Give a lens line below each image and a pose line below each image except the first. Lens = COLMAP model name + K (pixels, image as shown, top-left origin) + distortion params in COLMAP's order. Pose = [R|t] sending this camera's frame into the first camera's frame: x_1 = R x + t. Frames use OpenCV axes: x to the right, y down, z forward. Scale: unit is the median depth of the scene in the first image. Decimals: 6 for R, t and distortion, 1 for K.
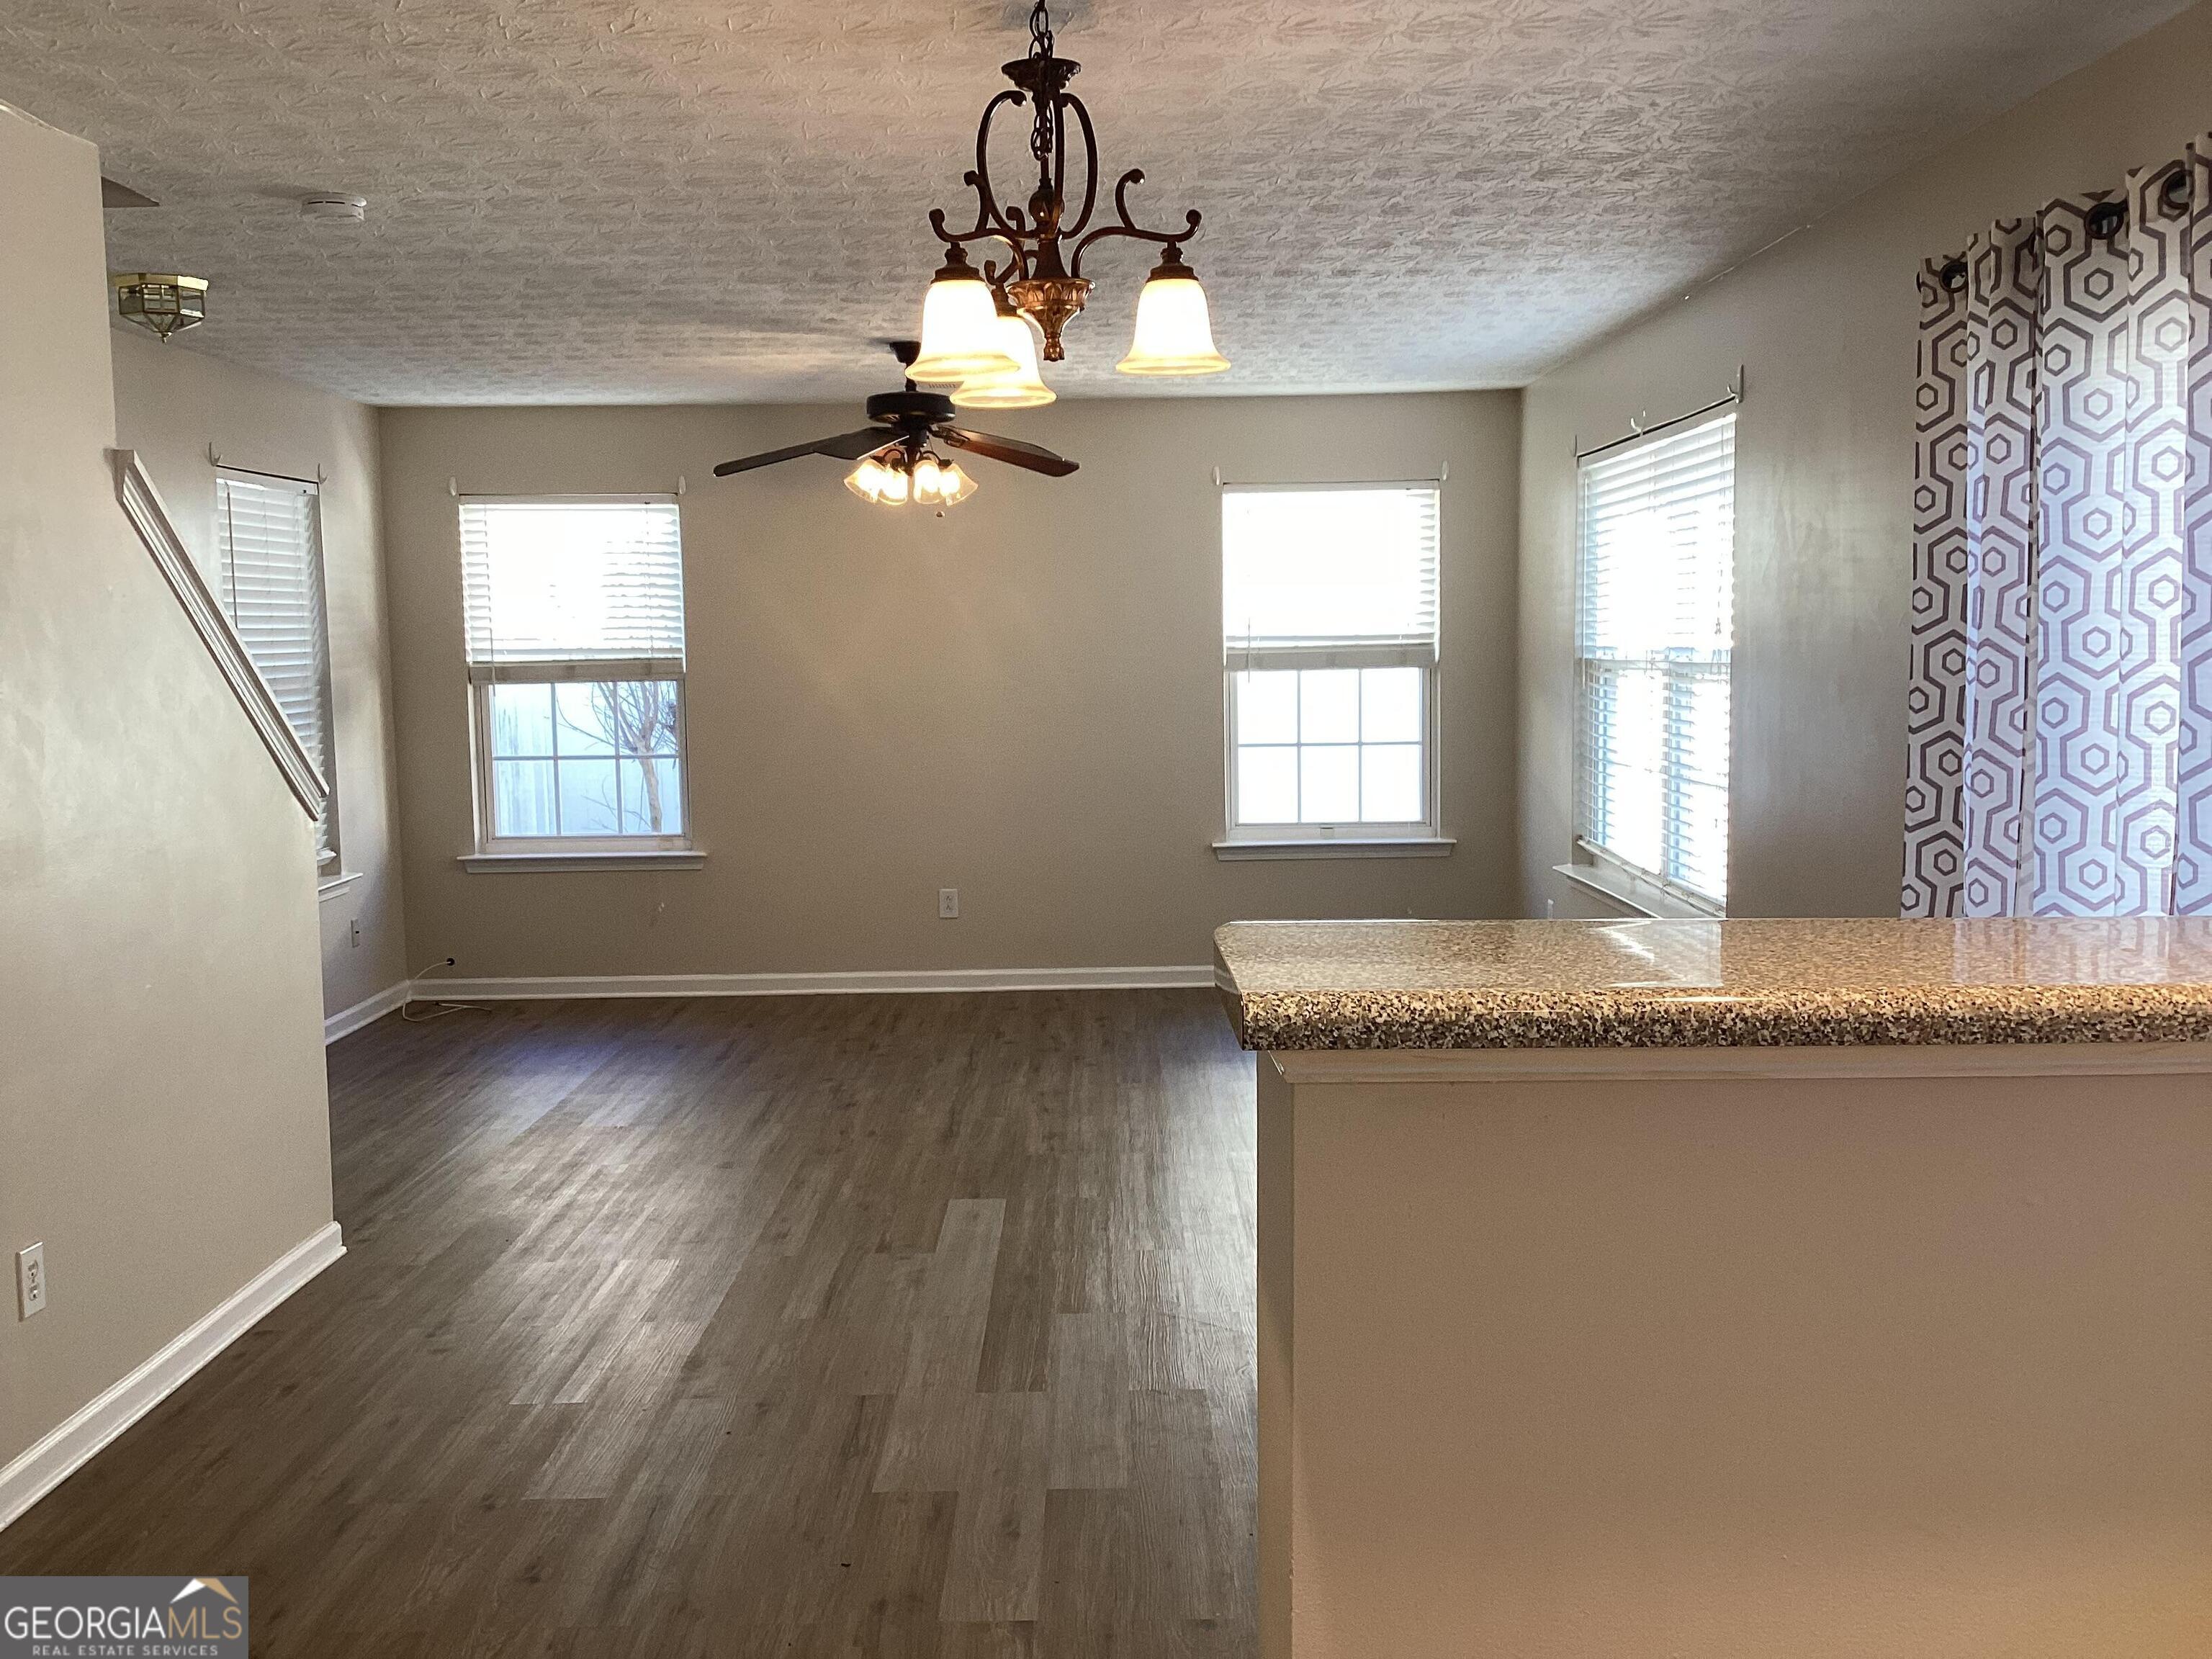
lens RADIAL K [[2005.5, 0, 1094.5], [0, 2005.5, 838.6], [0, 0, 1]] dist [0.013758, 0.000000]
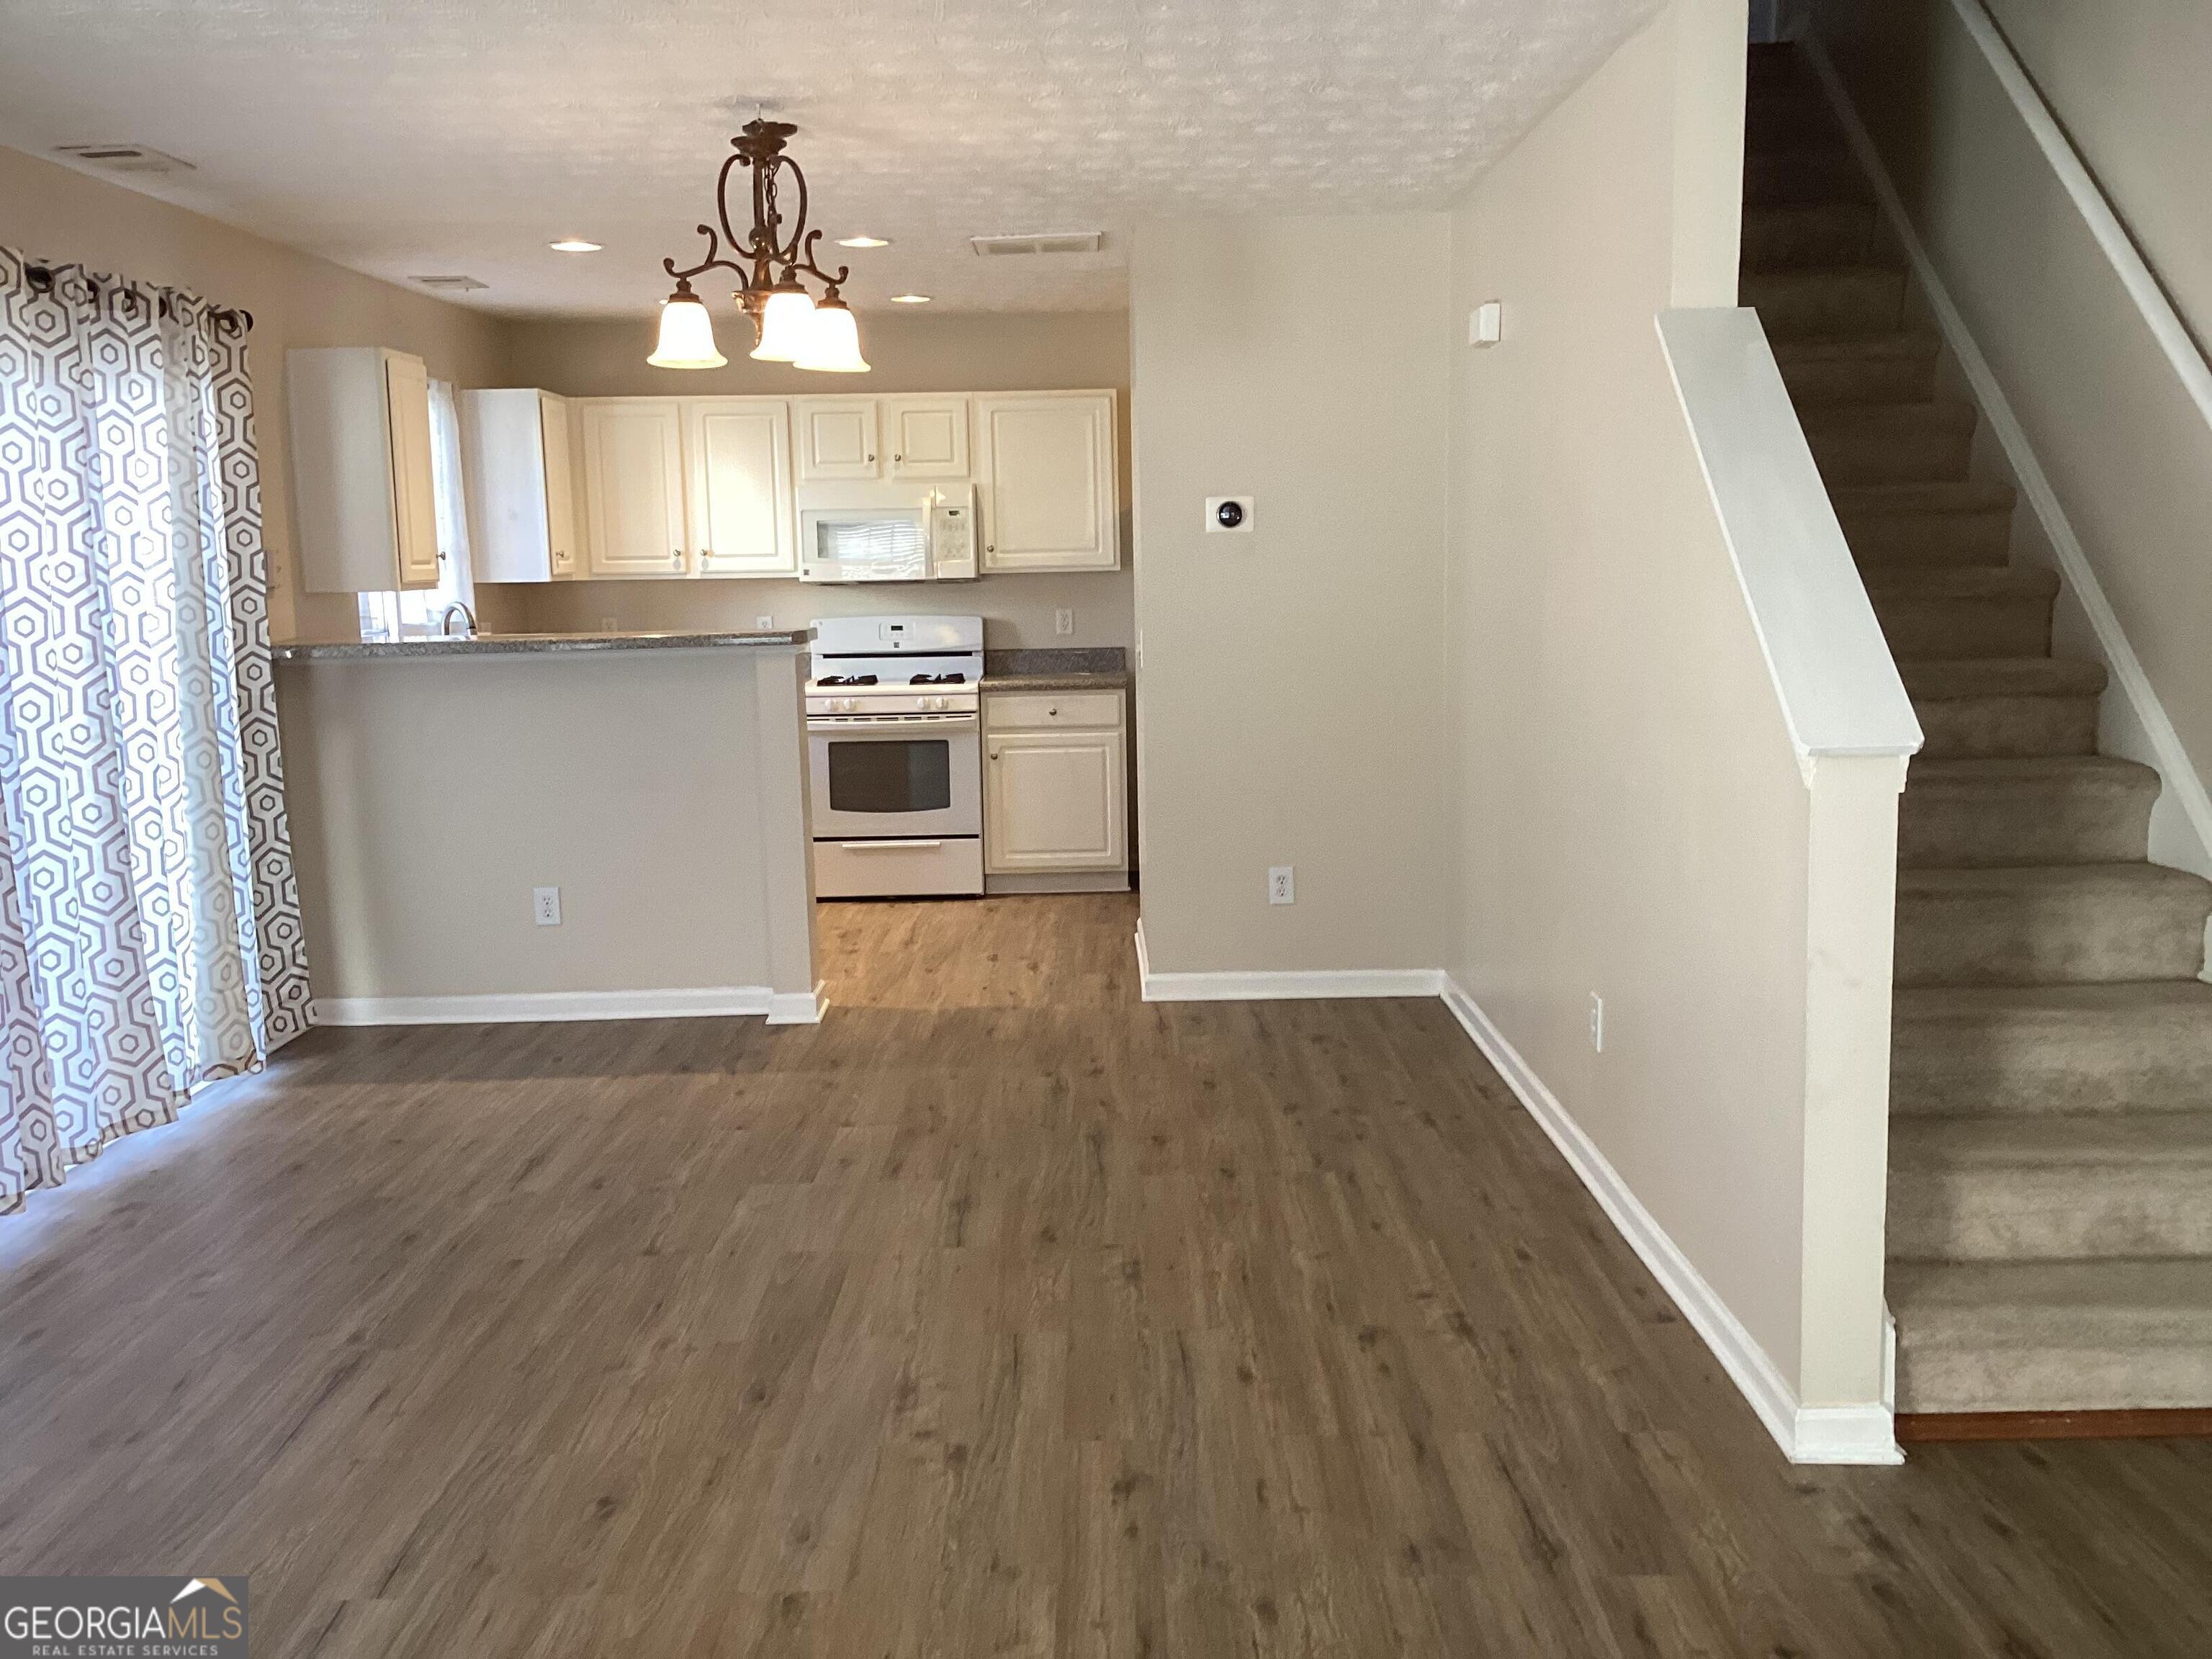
lens RADIAL K [[2005.5, 0, 1130.4], [0, 2005.5, 814.6], [0, 0, 1]] dist [0.013758, 0.000000]
pose [[-0.999224, 0.038020, -0.010335, -0.213468], [0.034510, 0.971131, 0.236037, -0.205990], [0.019010, 0.235497, -0.971689, 2.076739]]
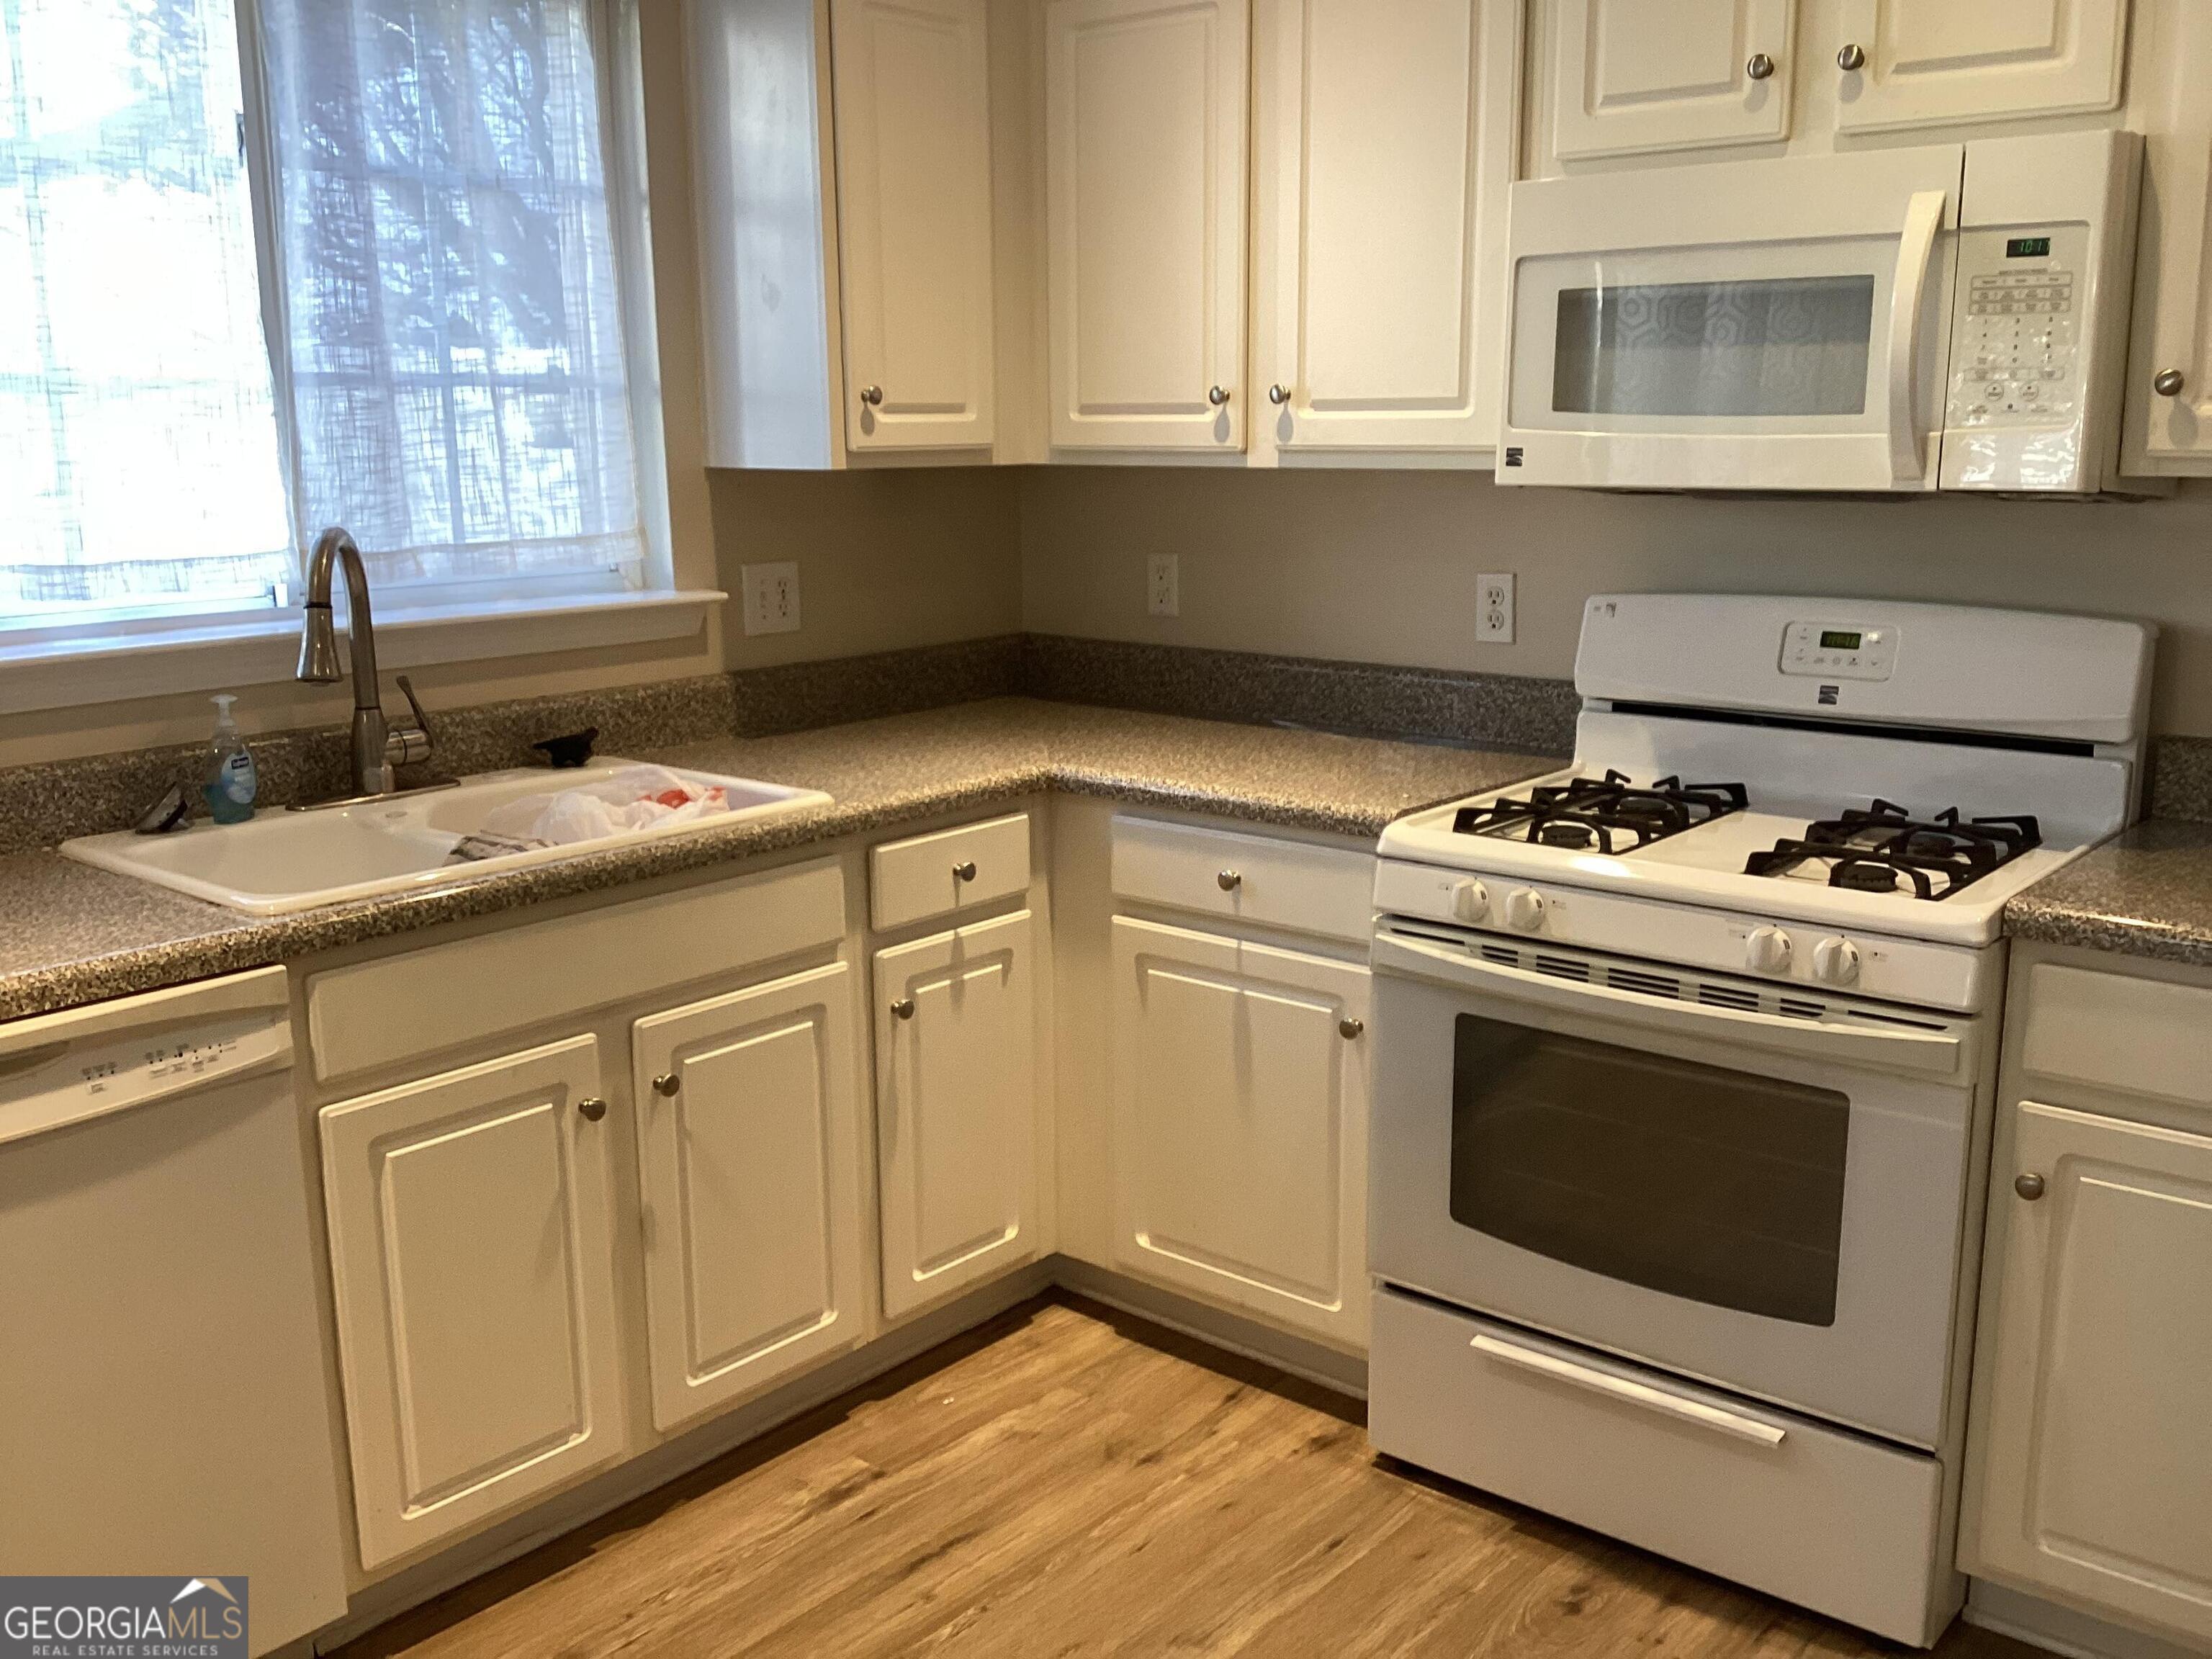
lens RADIAL K [[2005.5, 0, 1107.9], [0, 2005.5, 820.6], [0, 0, 1]] dist [0.013758, 0.000000]
pose [[-0.759954, -0.105222, 0.641403, -0.247070], [0.089454, 0.960488, 0.263556, -0.029765], [-0.643791, 0.257666, -0.720514, 0.473160]]
